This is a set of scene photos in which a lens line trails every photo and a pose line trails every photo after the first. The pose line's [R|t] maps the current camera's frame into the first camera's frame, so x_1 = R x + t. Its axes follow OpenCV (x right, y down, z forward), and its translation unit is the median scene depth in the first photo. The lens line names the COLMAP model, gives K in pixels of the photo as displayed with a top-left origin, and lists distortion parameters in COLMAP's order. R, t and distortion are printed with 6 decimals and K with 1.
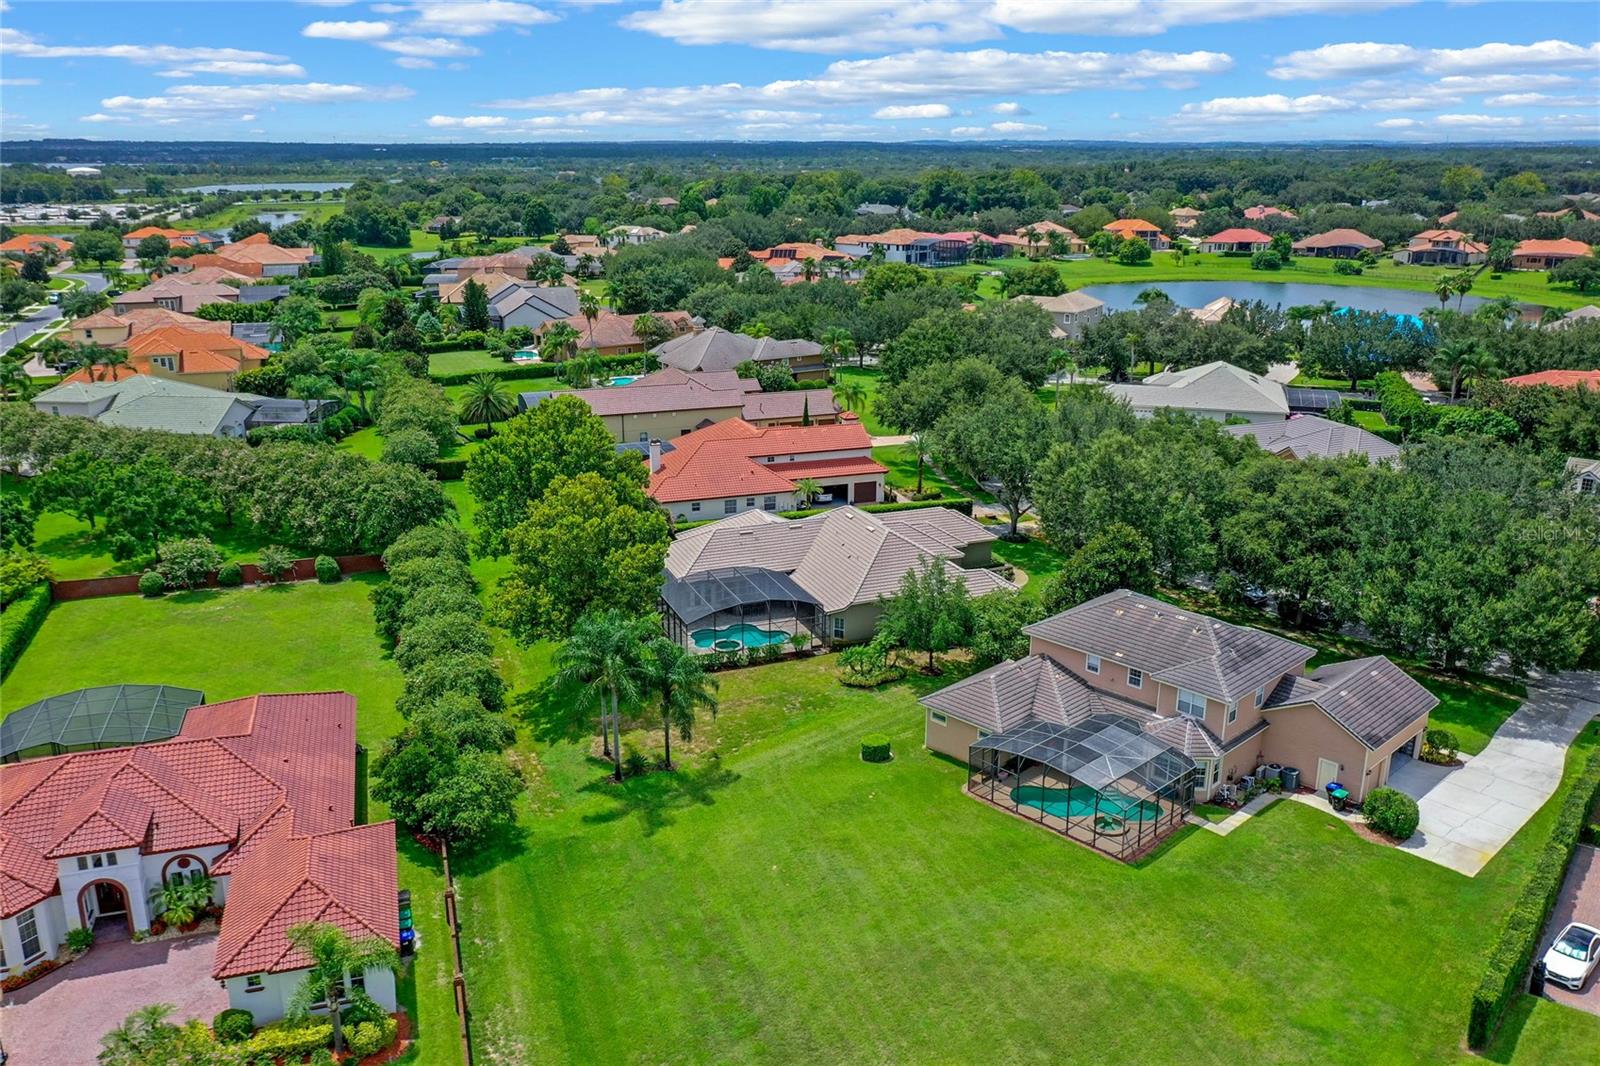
lens RADIAL K [[1274.2, 0, 800.0], [0, 1274.2, 533.0], [0, 0, 1]] dist [0.013422, -0.016285]
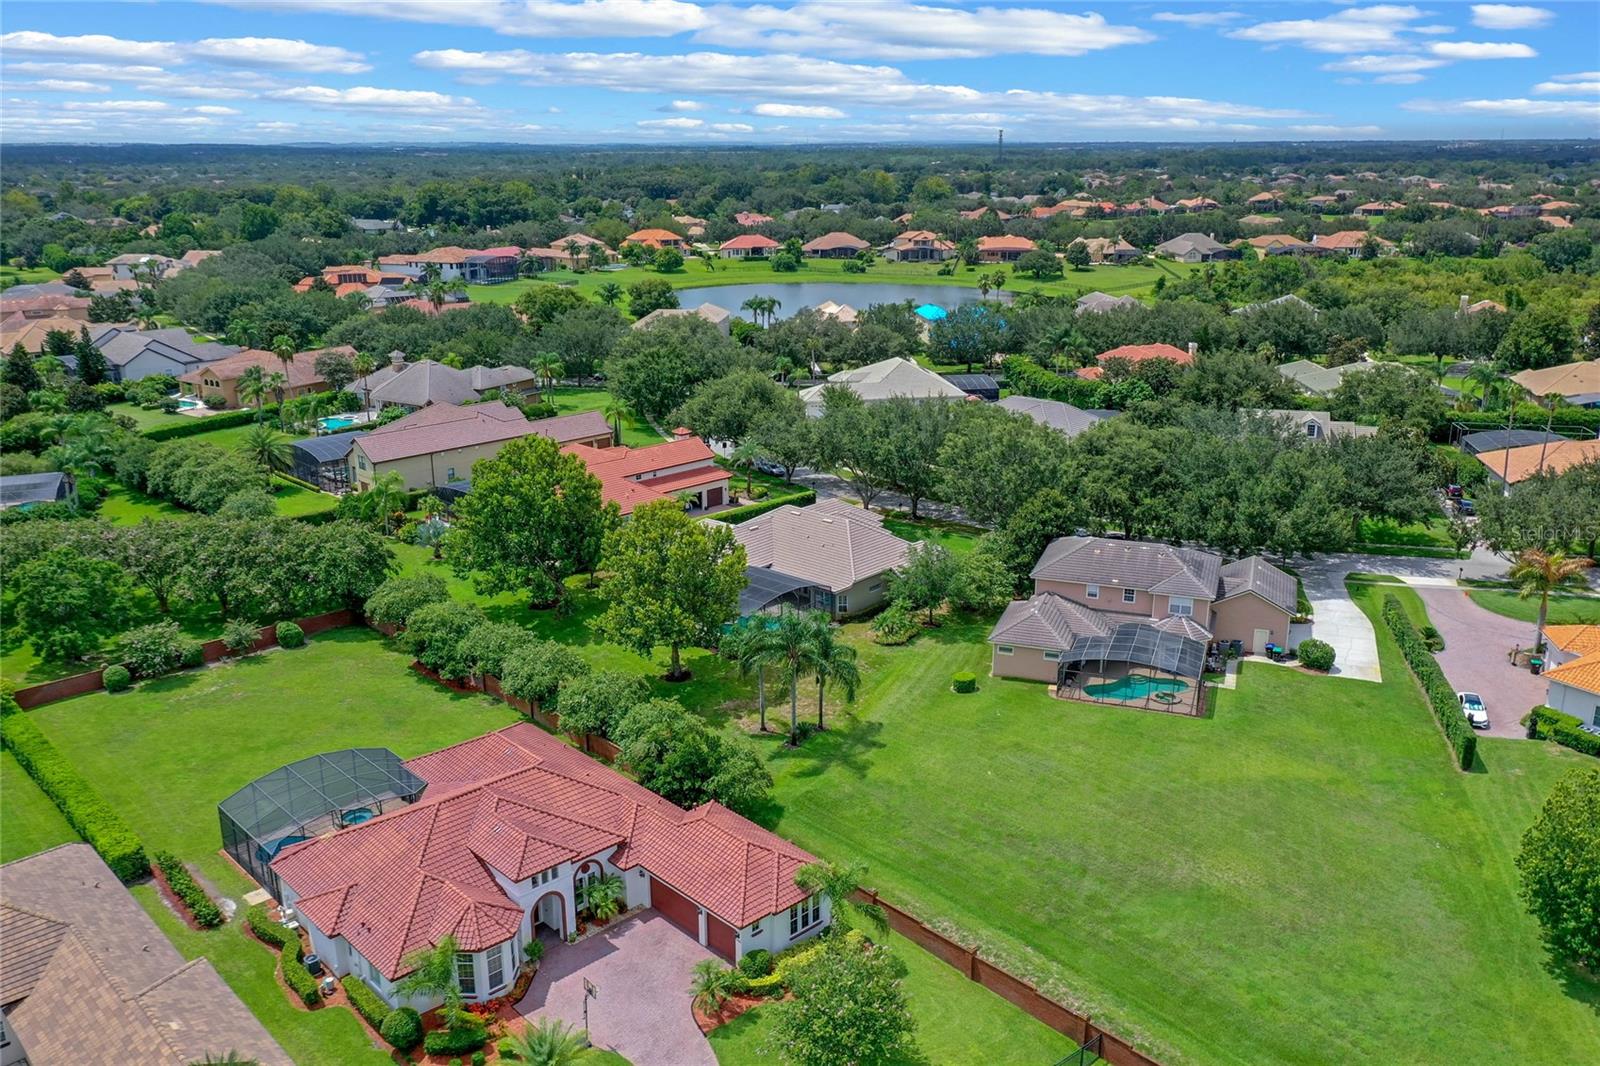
lens RADIAL K [[1274.2, 0, 800.0], [0, 1274.2, 533.0], [0, 0, 1]] dist [0.013422, -0.016285]
pose [[0.902294, -0.130681, 0.410838, -0.118302], [0.131329, 0.990977, 0.026785, -0.007086], [-0.410631, 0.029787, 0.911315, -0.020075]]
